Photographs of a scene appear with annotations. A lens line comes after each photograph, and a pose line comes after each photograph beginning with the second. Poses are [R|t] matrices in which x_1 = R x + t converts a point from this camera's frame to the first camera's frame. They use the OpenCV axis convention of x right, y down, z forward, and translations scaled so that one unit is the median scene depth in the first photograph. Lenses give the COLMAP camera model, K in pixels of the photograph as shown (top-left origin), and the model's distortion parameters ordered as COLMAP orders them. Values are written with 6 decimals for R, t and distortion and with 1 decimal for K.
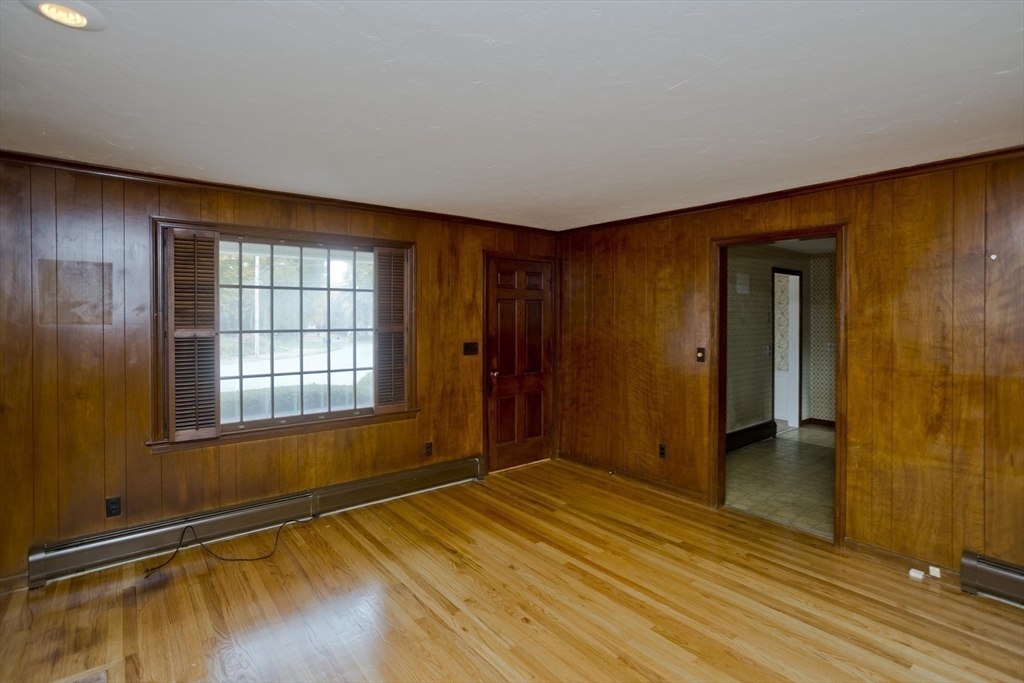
lens RADIAL K [[514.3, 0, 522.4], [0, 514.3, 312.1], [0, 0, 1]] dist [-0.048047, 0.031232]
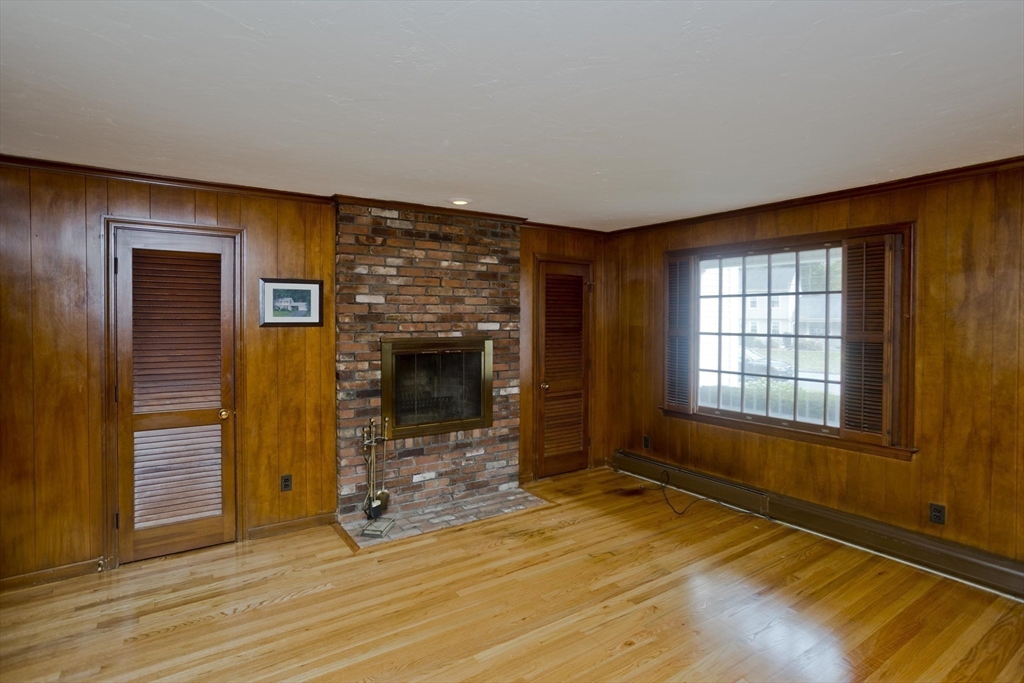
lens RADIAL K [[514.3, 0, 522.4], [0, 514.3, 312.1], [0, 0, 1]] dist [-0.048047, 0.031232]
pose [[-0.062084, -0.012565, -0.997992, 0.609794], [0.002267, 0.999916, -0.012730, 0.001612], [0.998068, -0.003053, -0.062050, 0.544793]]
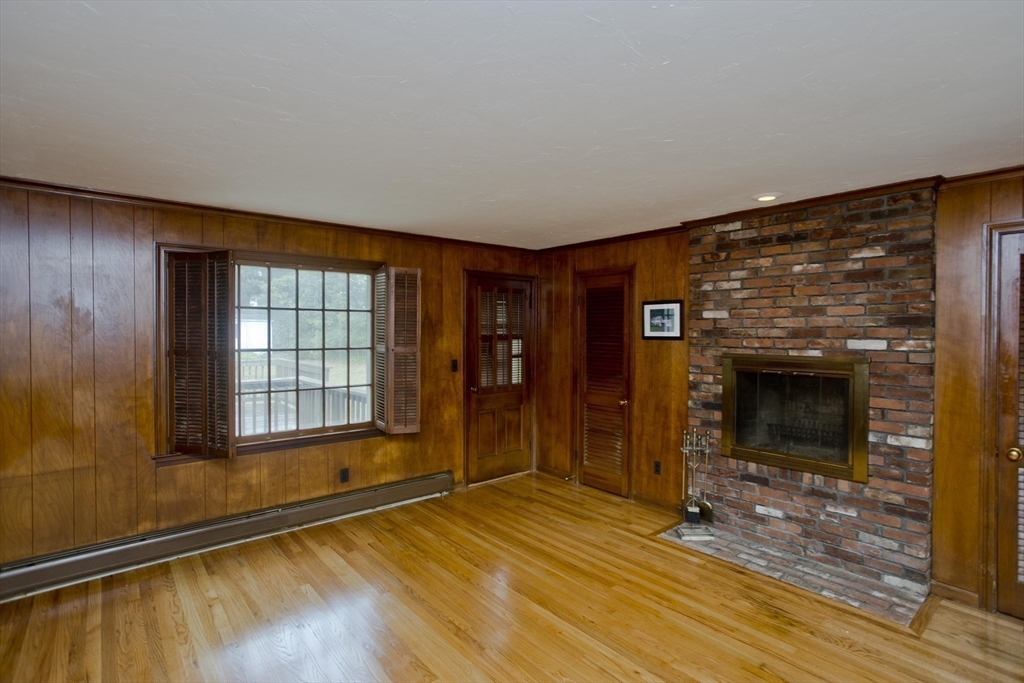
lens RADIAL K [[521.3, 0, 514.0], [0, 521.3, 330.1], [0, 0, 1]] dist [-0.046934, 0.036649]
pose [[-0.999279, -0.007028, -0.037303, 0.094549], [-0.006660, 0.999928, -0.010001, 0.006759], [0.037371, -0.009745, -0.999254, 1.177178]]
